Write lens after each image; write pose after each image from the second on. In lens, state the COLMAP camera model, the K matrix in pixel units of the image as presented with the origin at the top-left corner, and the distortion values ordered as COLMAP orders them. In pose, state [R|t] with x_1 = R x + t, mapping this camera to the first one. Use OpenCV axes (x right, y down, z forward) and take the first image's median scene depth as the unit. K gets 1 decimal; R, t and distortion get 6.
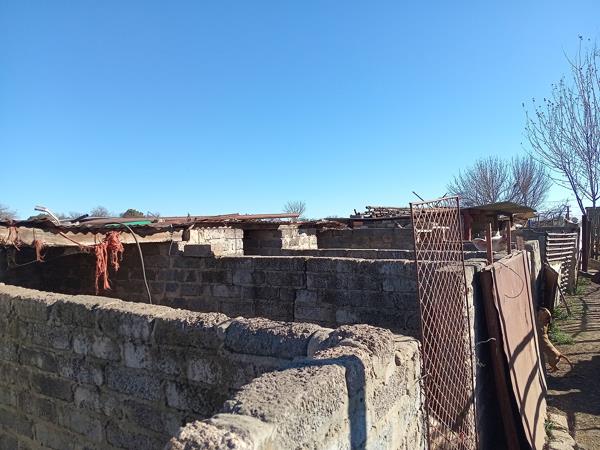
lens RADIAL K [[453.7, 0, 300.0], [0, 453.7, 225.0], [0, 0, 1]] dist [0.088201, -0.190878]
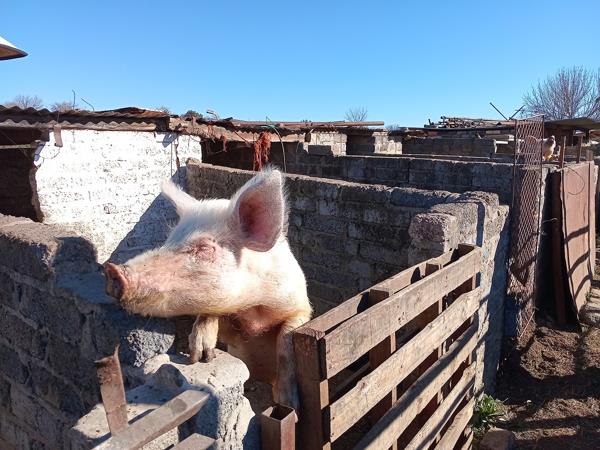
lens RADIAL K [[453.7, 0, 300.0], [0, 453.7, 225.0], [0, 0, 1]] dist [0.088201, -0.190878]
pose [[0.991515, 0.061835, -0.114346, -0.124459], [-0.037792, 0.978743, 0.201578, 0.007365], [0.124380, -0.195546, 0.972775, -0.299559]]
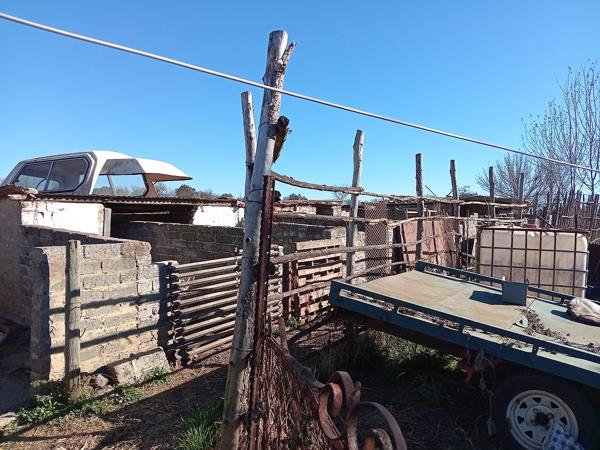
lens RADIAL K [[453.7, 0, 300.0], [0, 453.7, 225.0], [0, 0, 1]] dist [0.088201, -0.190878]
pose [[0.994243, 0.041078, -0.098961, 0.024846], [-0.036699, 0.998282, 0.045674, -0.003109], [0.100668, -0.041779, 0.994043, -1.576617]]
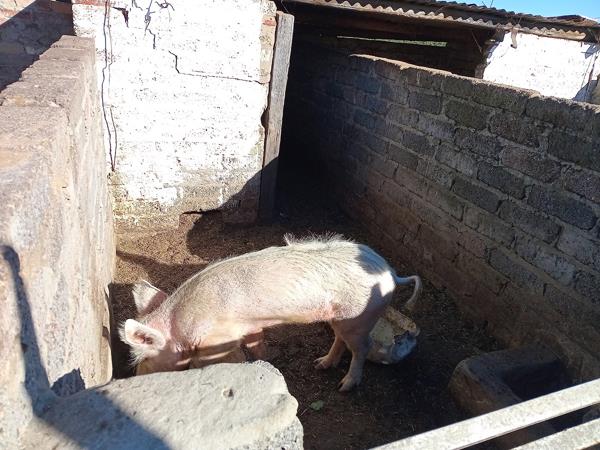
lens RADIAL K [[458.4, 0, 300.0], [0, 458.4, 225.0], [0, 0, 1]] dist [-0.024578, 0.001317]
pose [[0.758631, 0.343686, -0.553497, -0.333628], [-0.106527, 0.903546, 0.415037, 0.037590], [0.642753, -0.255898, 0.722070, -0.540508]]
